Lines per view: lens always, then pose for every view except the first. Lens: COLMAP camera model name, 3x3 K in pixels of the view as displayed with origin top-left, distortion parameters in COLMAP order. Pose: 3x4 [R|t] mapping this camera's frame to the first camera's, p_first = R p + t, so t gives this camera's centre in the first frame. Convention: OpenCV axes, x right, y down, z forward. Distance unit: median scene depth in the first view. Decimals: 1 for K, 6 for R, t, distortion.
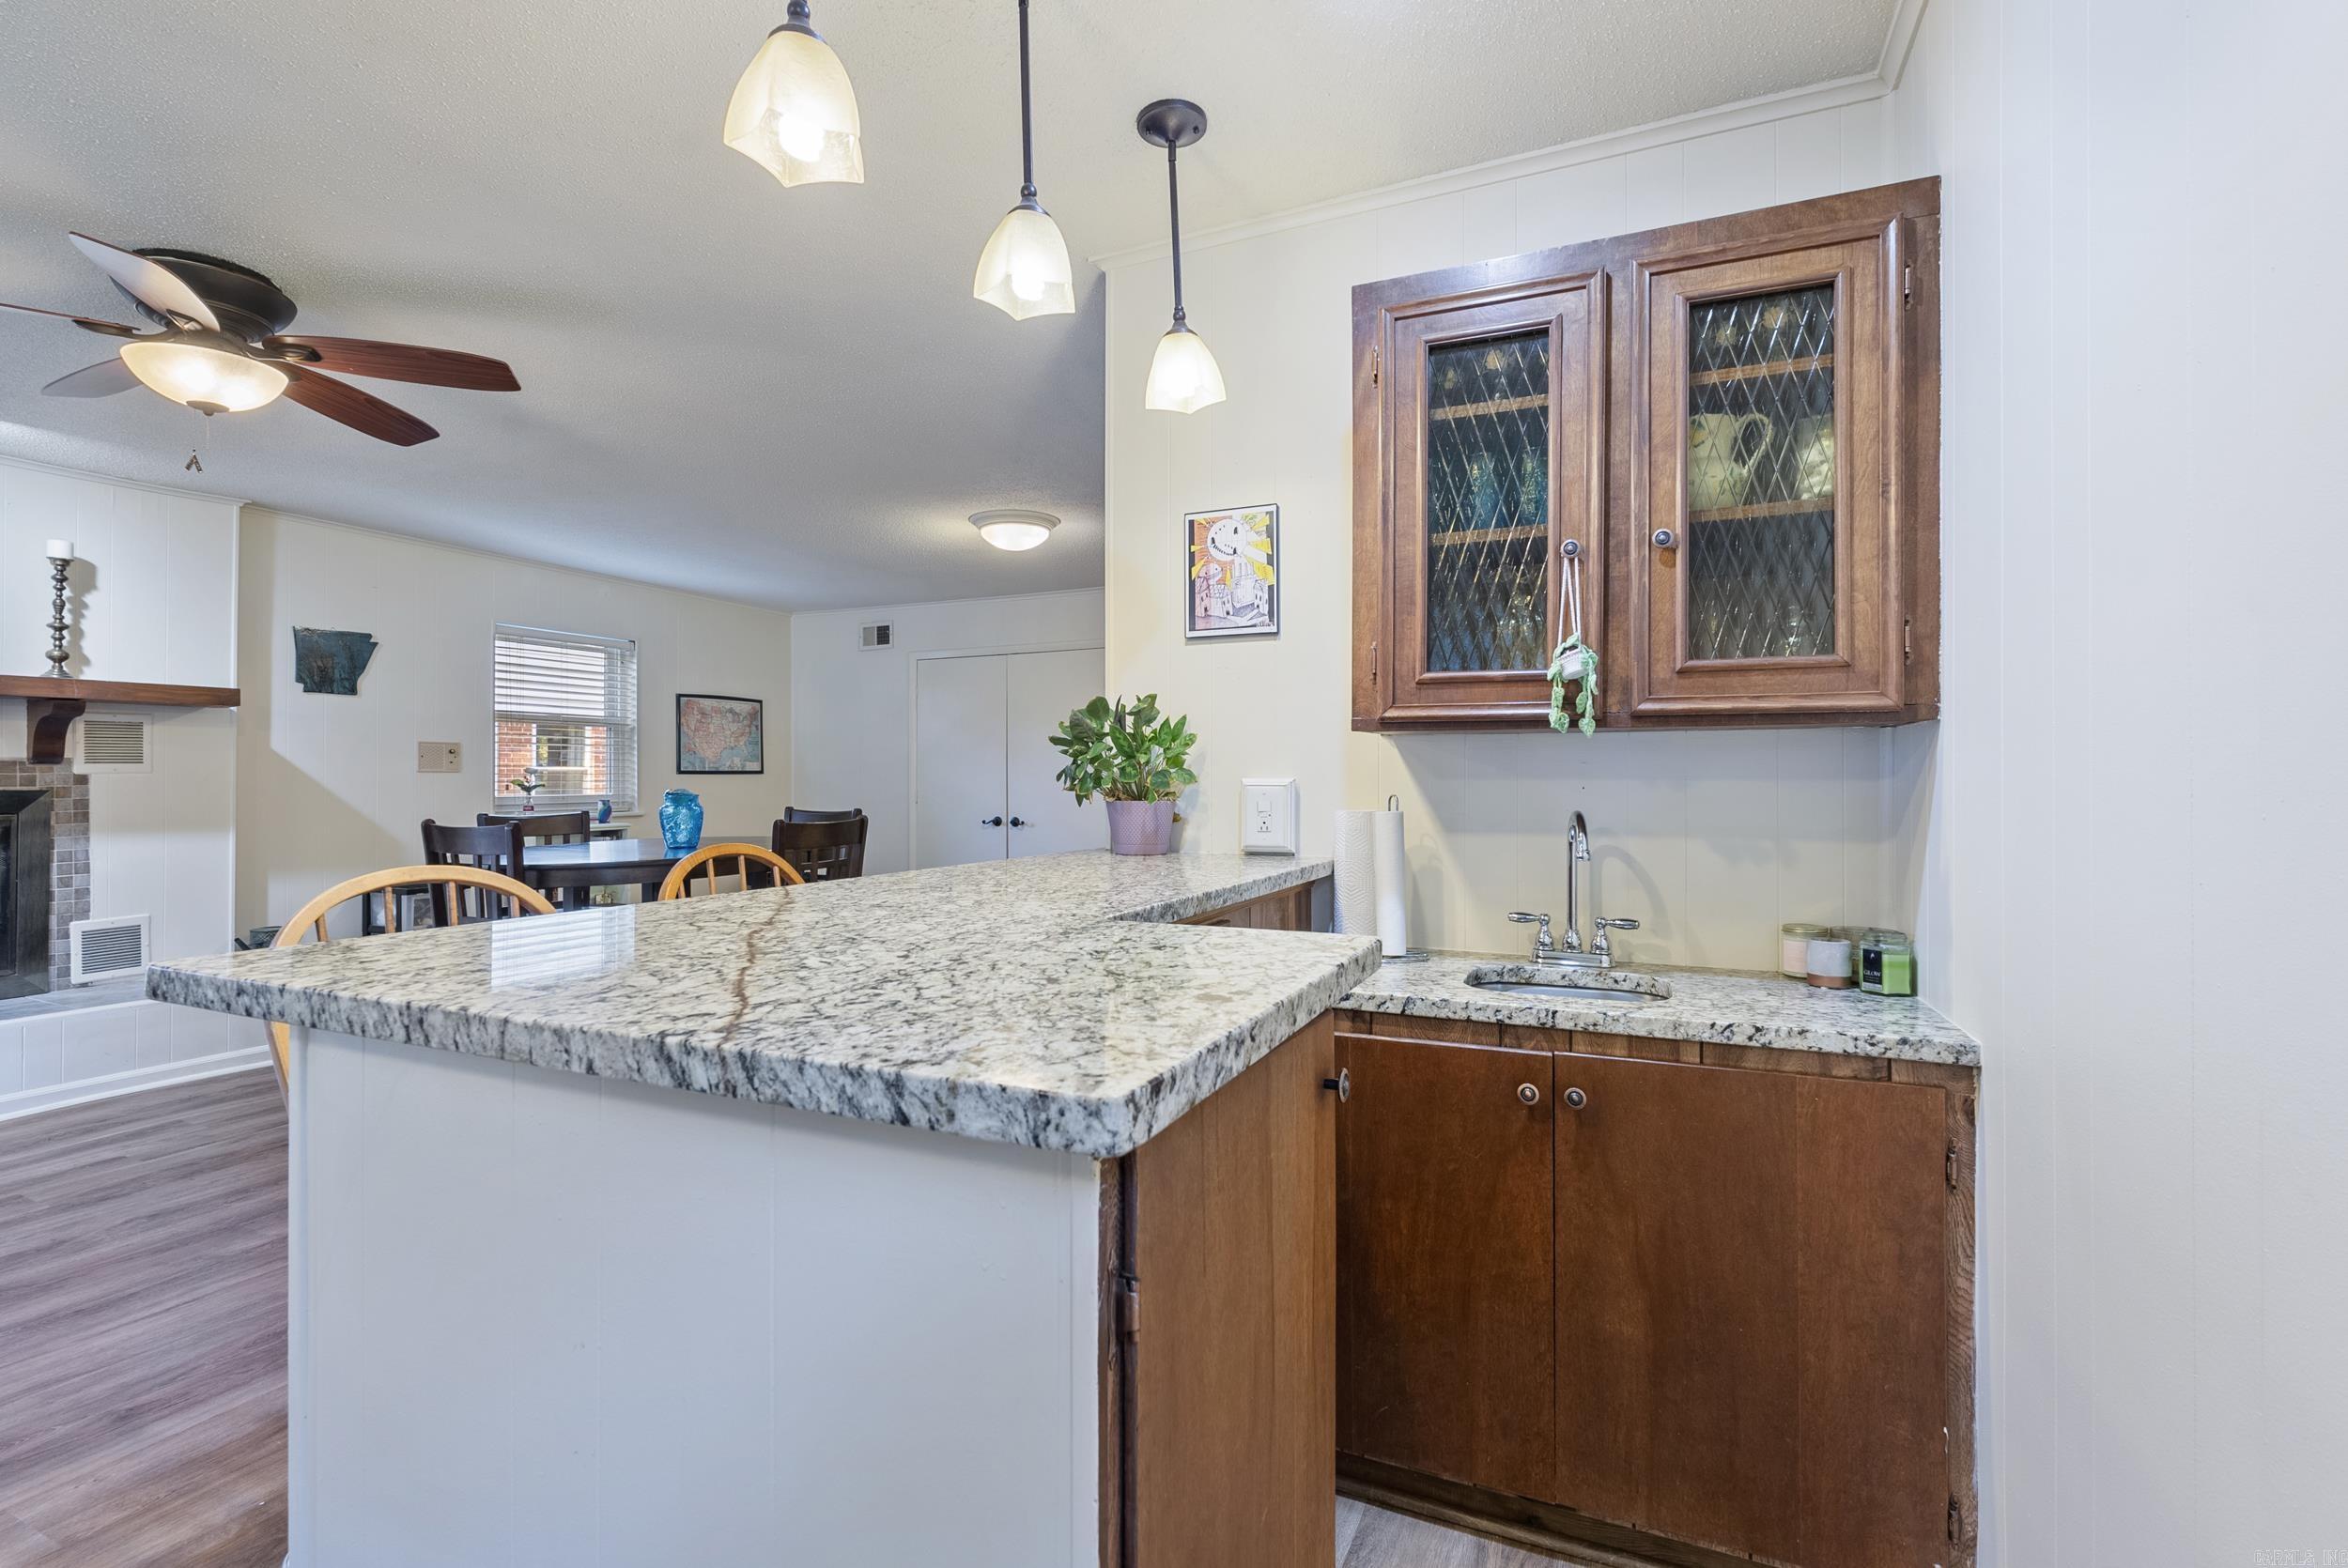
lens RADIAL K [[1039.0, 0, 1172.6], [0, 1039.0, 776.3], [0, 0, 1]] dist [-0.006902, 0.000560]
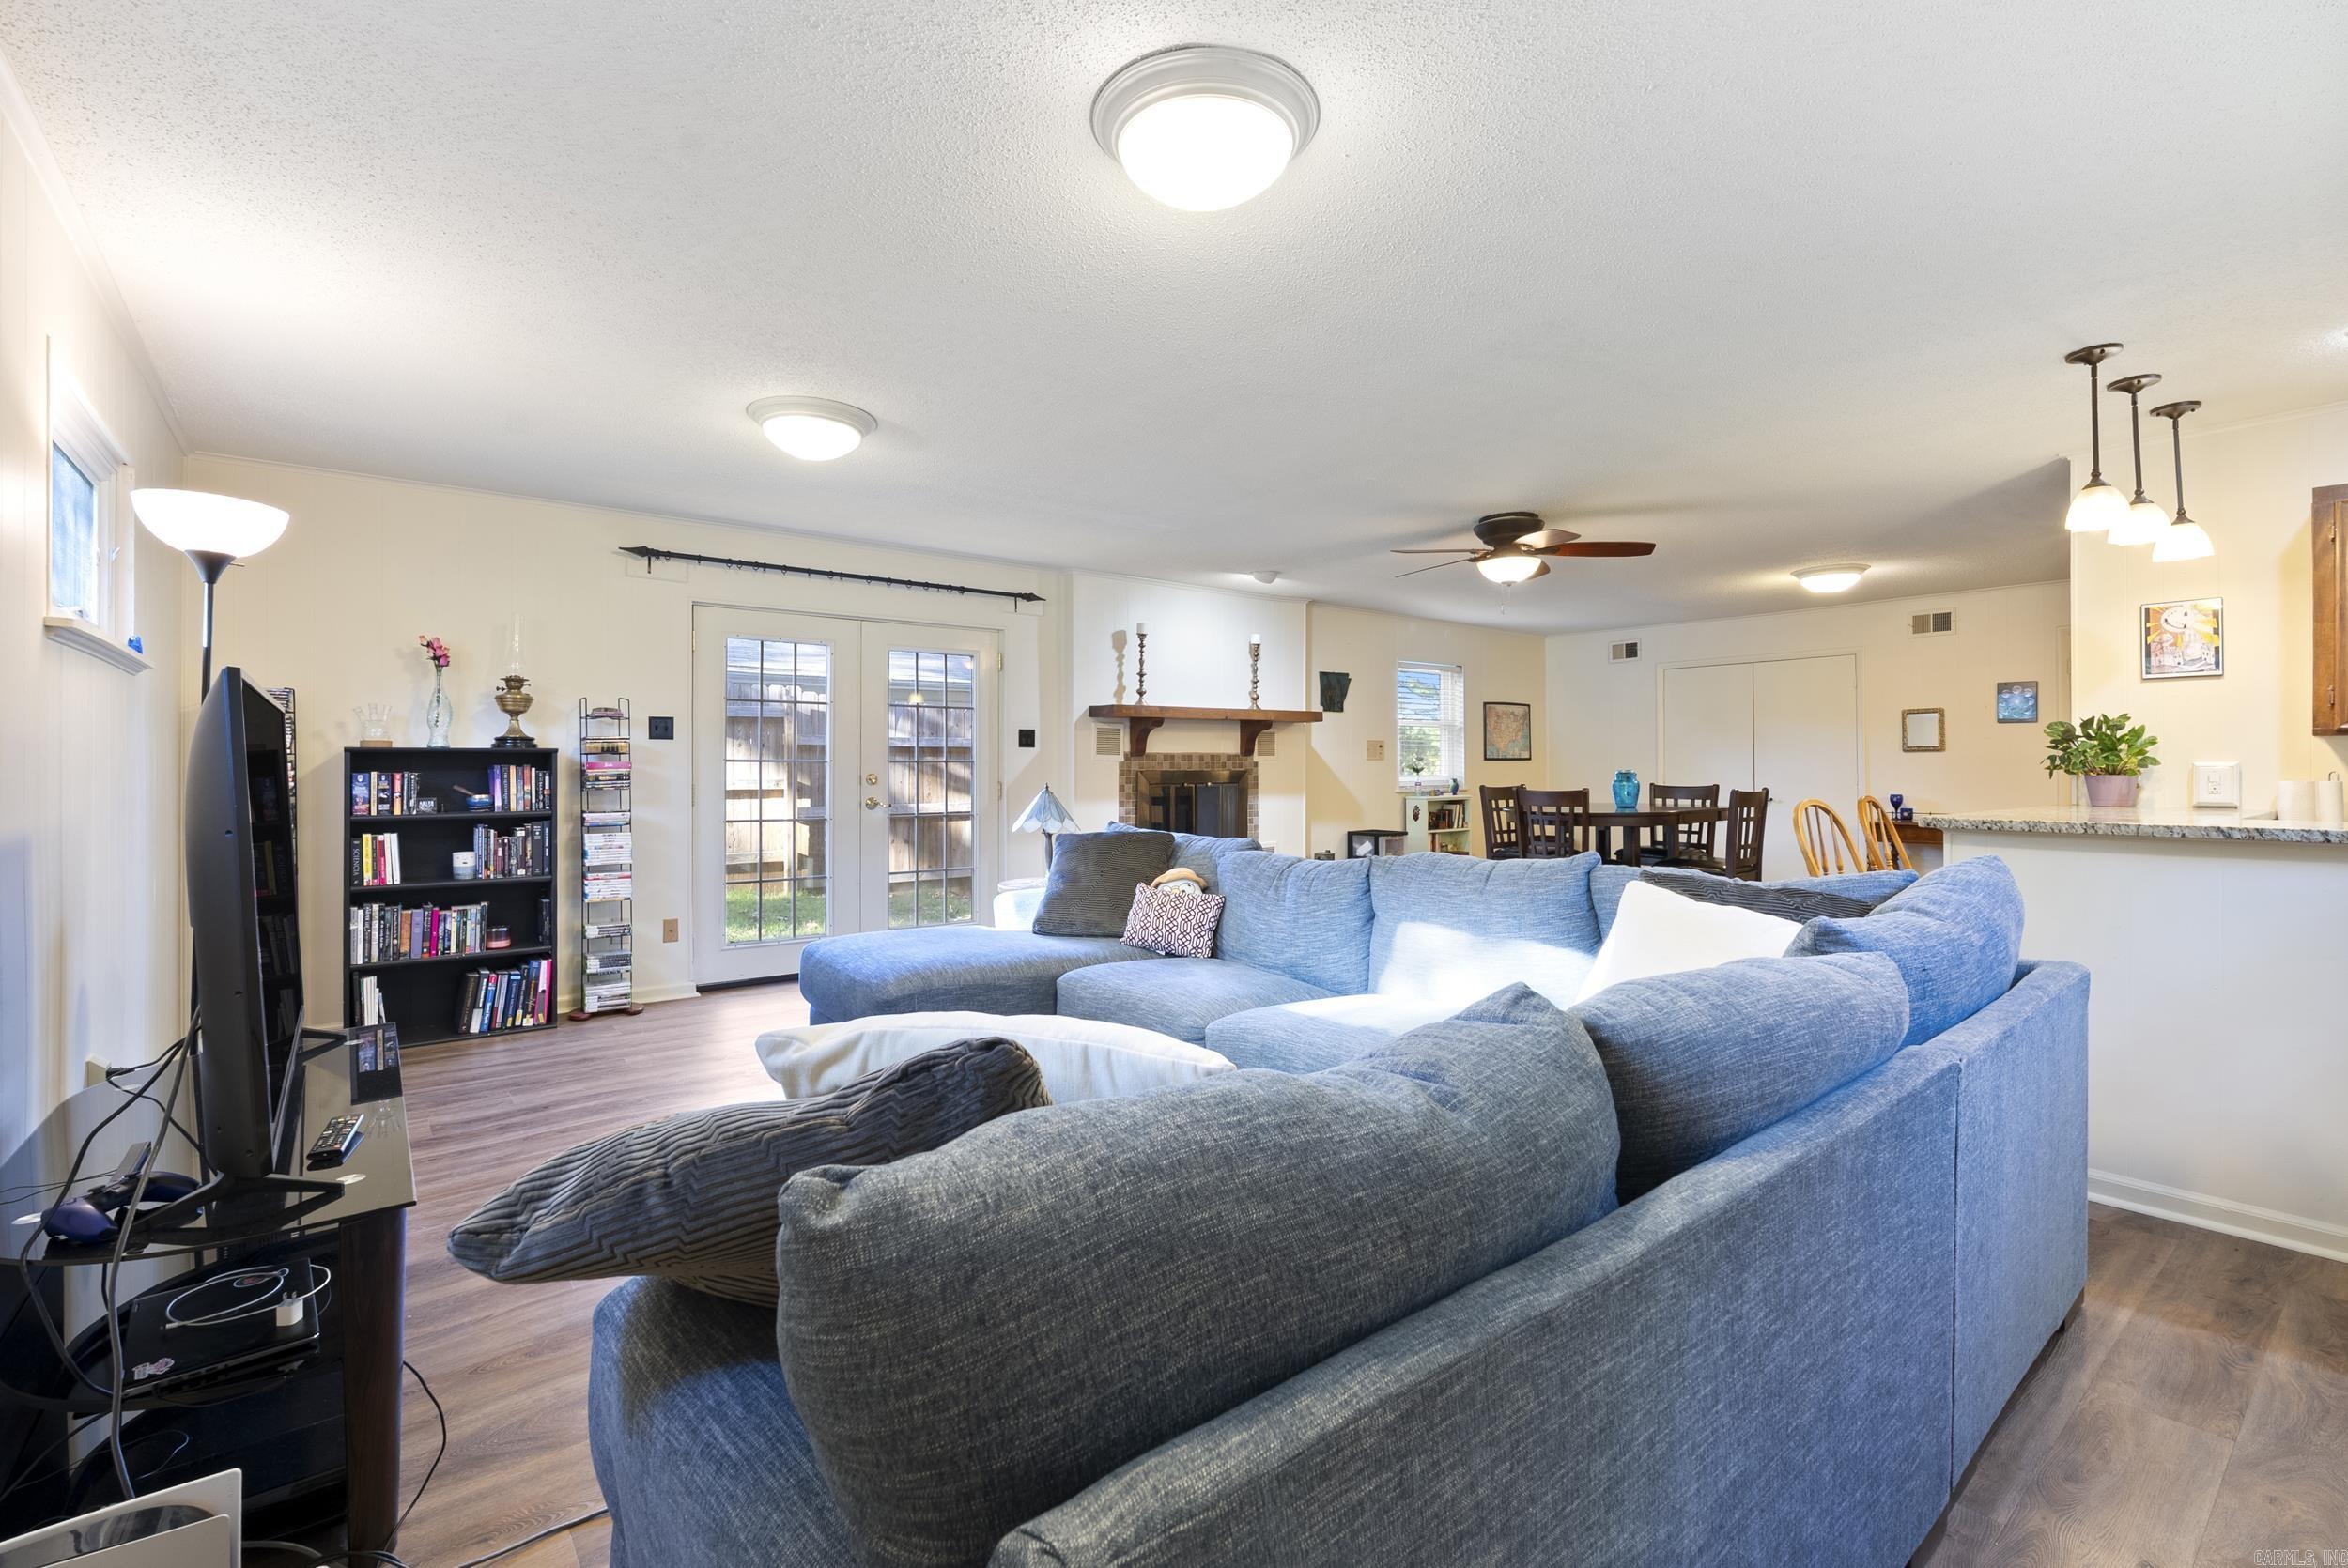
lens RADIAL K [[1039.0, 0, 1180.2], [0, 1039.0, 752.9], [0, 0, 1]] dist [-0.006902, 0.000560]
pose [[0.889919, -0.006414, -0.456074, -0.348807], [0.002536, 0.999955, -0.009113, -0.001200], [0.456112, 0.006953, 0.889895, -0.681785]]
